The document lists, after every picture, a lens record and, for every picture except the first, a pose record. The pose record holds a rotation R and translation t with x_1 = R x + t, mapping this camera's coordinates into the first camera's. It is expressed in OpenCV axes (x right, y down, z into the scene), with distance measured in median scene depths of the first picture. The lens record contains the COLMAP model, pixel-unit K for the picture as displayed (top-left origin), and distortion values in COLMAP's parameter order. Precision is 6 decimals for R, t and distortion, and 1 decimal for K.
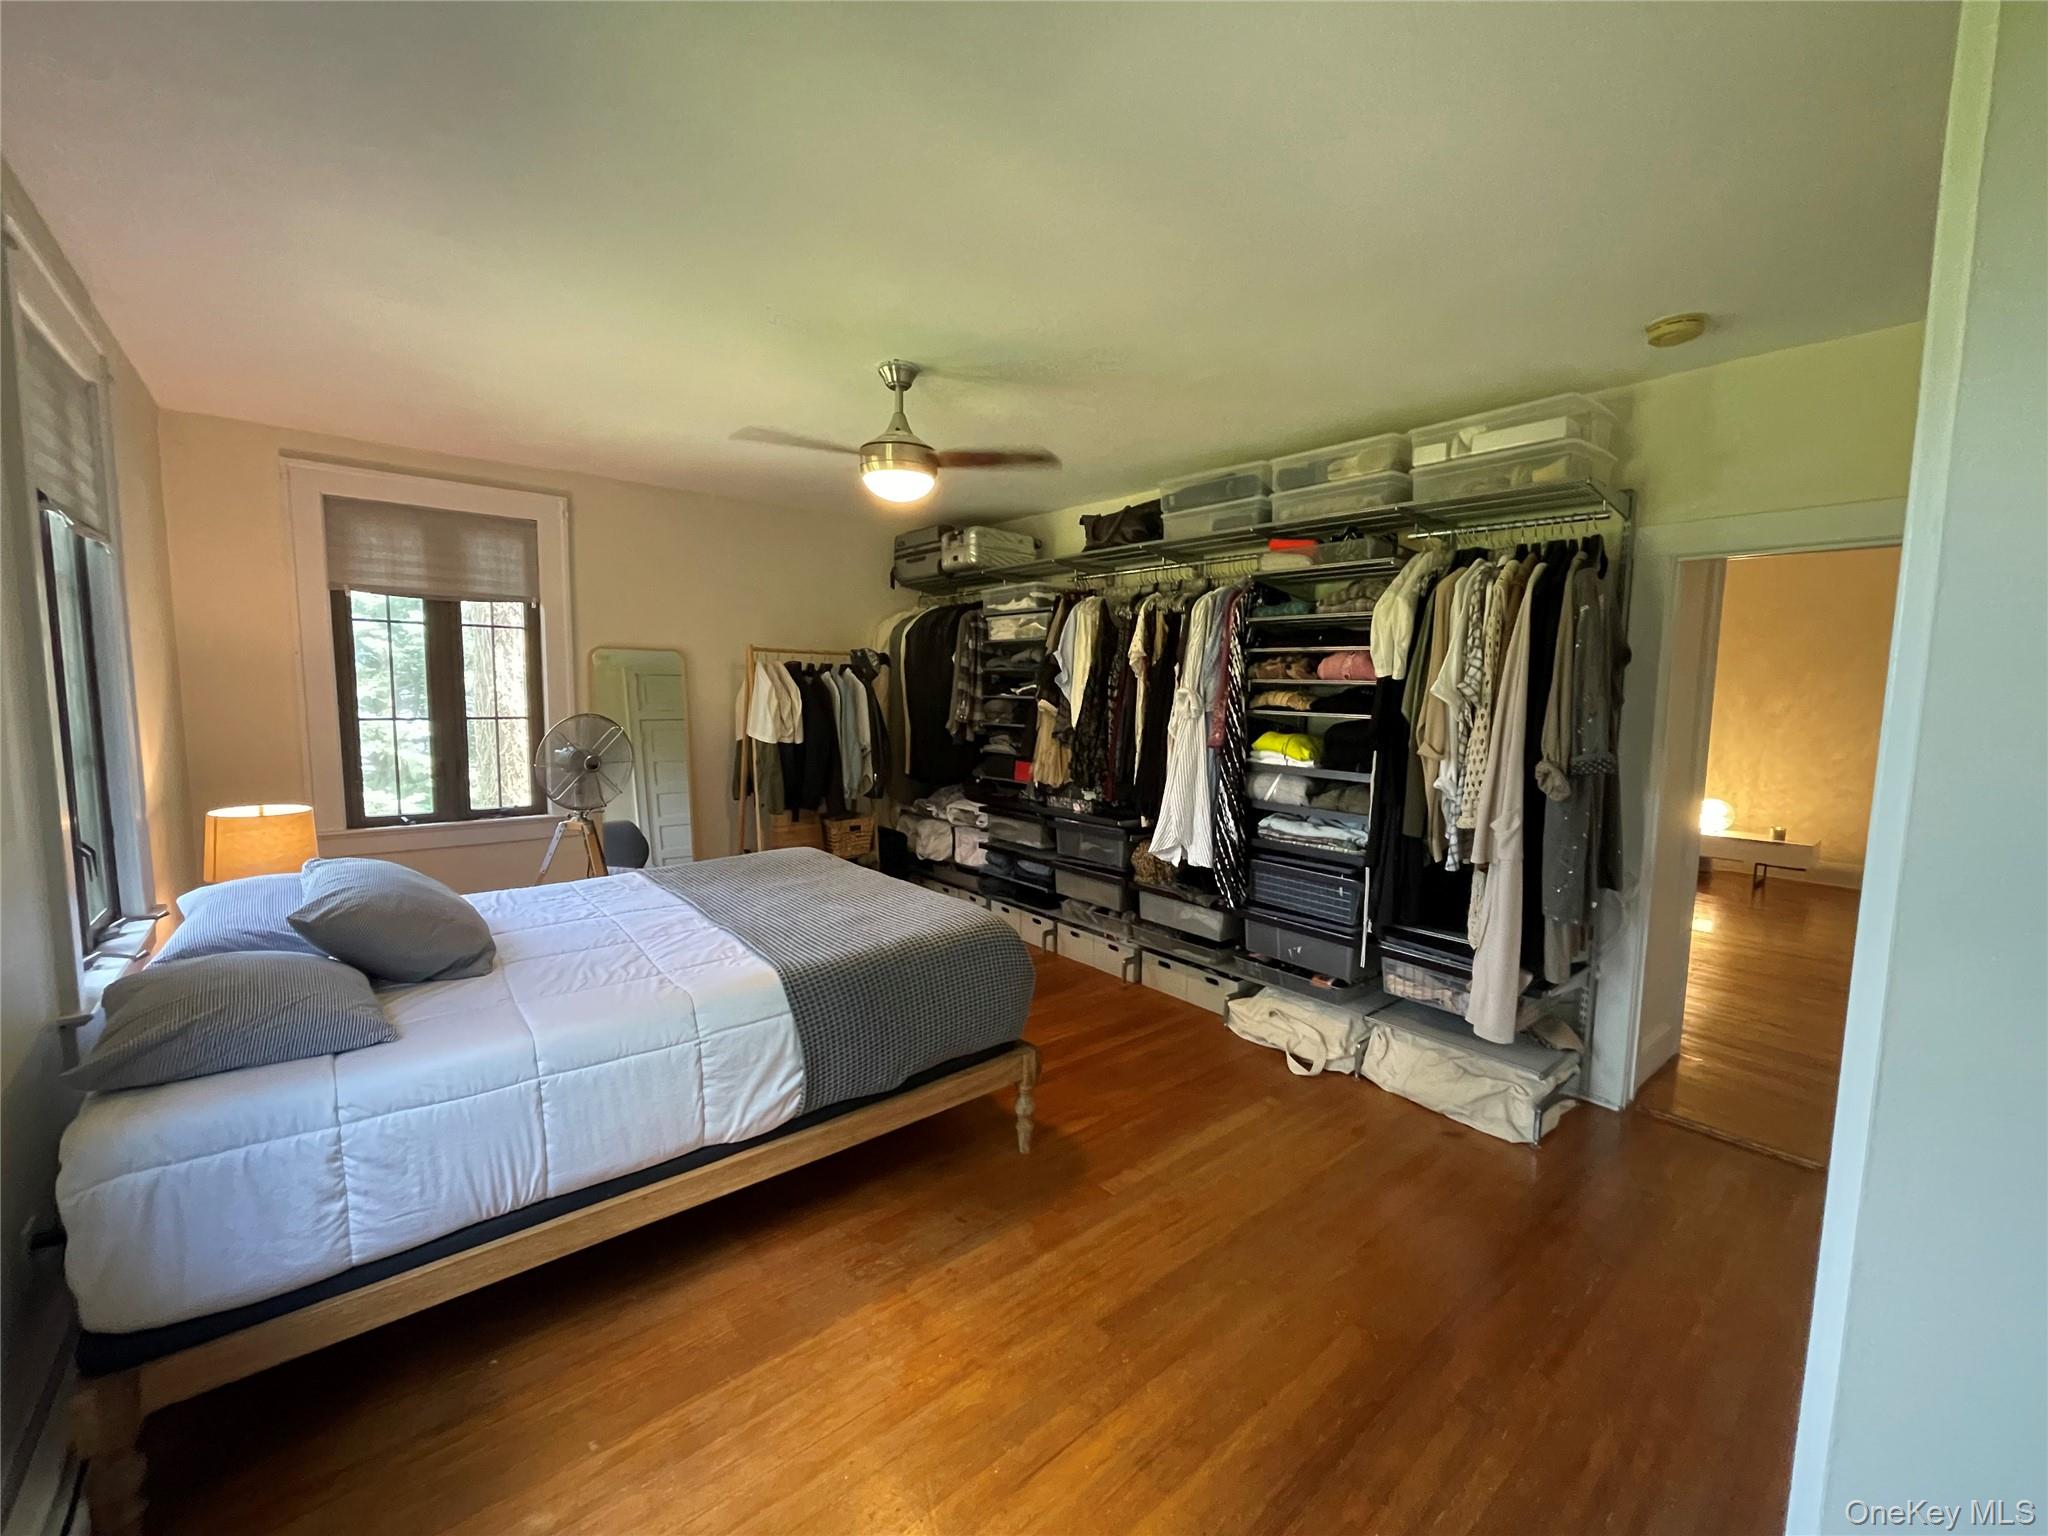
lens RADIAL K [[823.8, 0, 1024.0], [0, 823.8, 768.0], [0, 0, 1]] dist [0.002259, 0.000269]
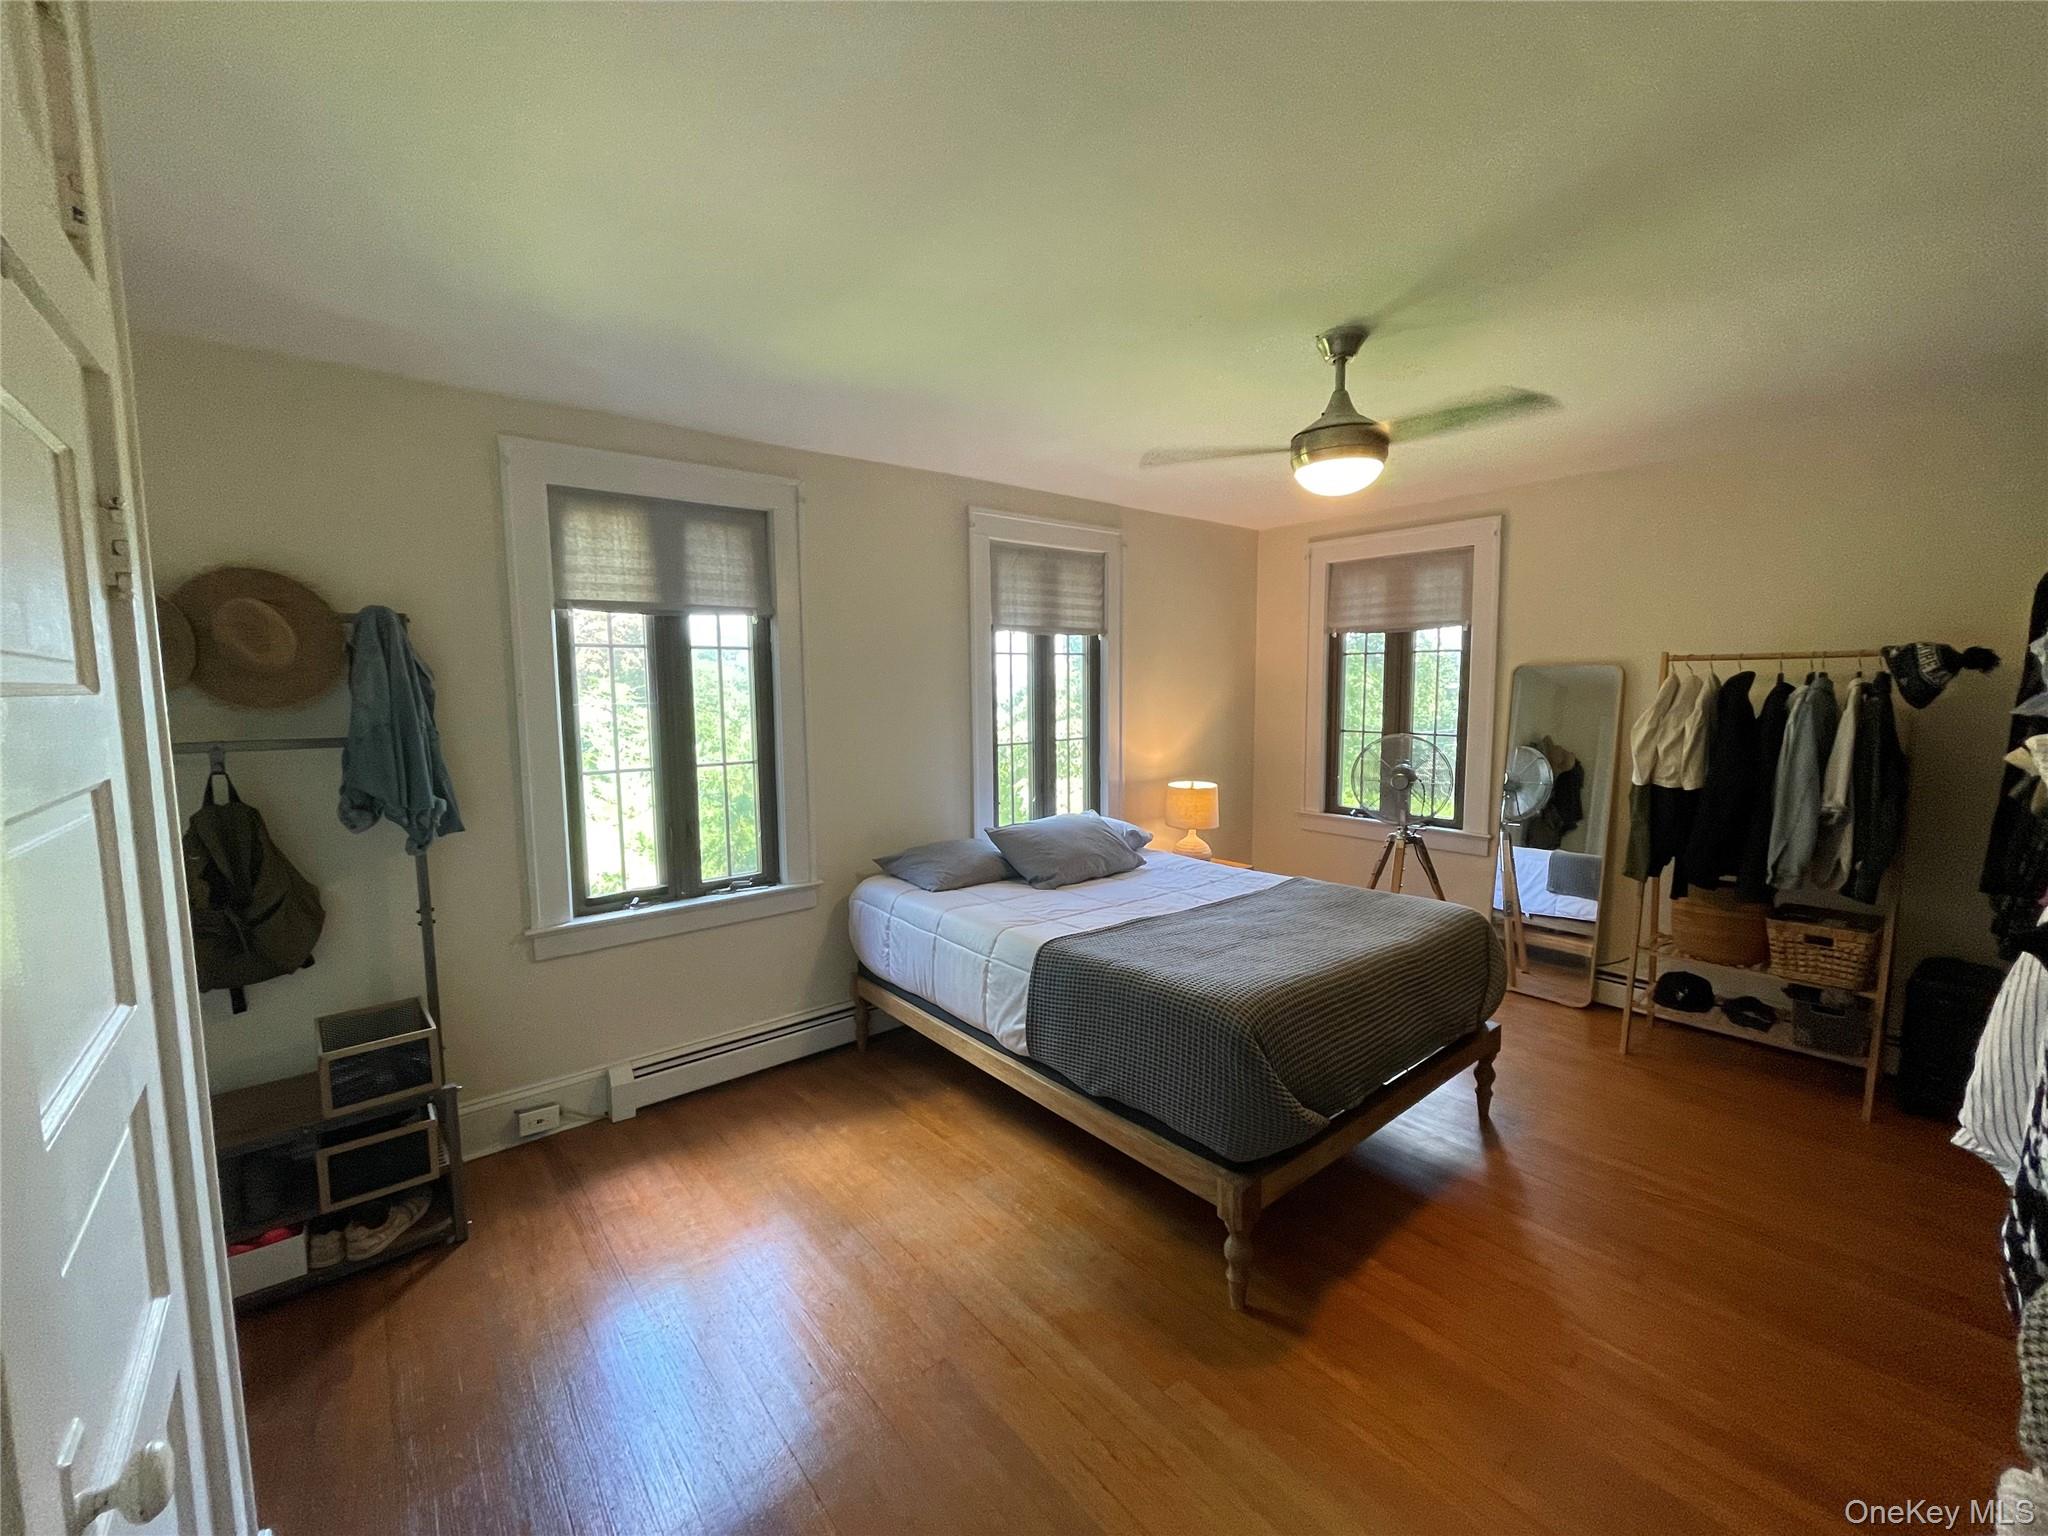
lens RADIAL K [[830.0, 0, 1024.0], [0, 830.0, 768.0], [0, 0, 1]] dist [0.000754, 0.000086]
pose [[-0.005837, 0.083578, -0.996484, 0.476855], [-0.092494, 0.992184, 0.083759, -0.060087], [0.995696, 0.092658, 0.001939, 0.475662]]
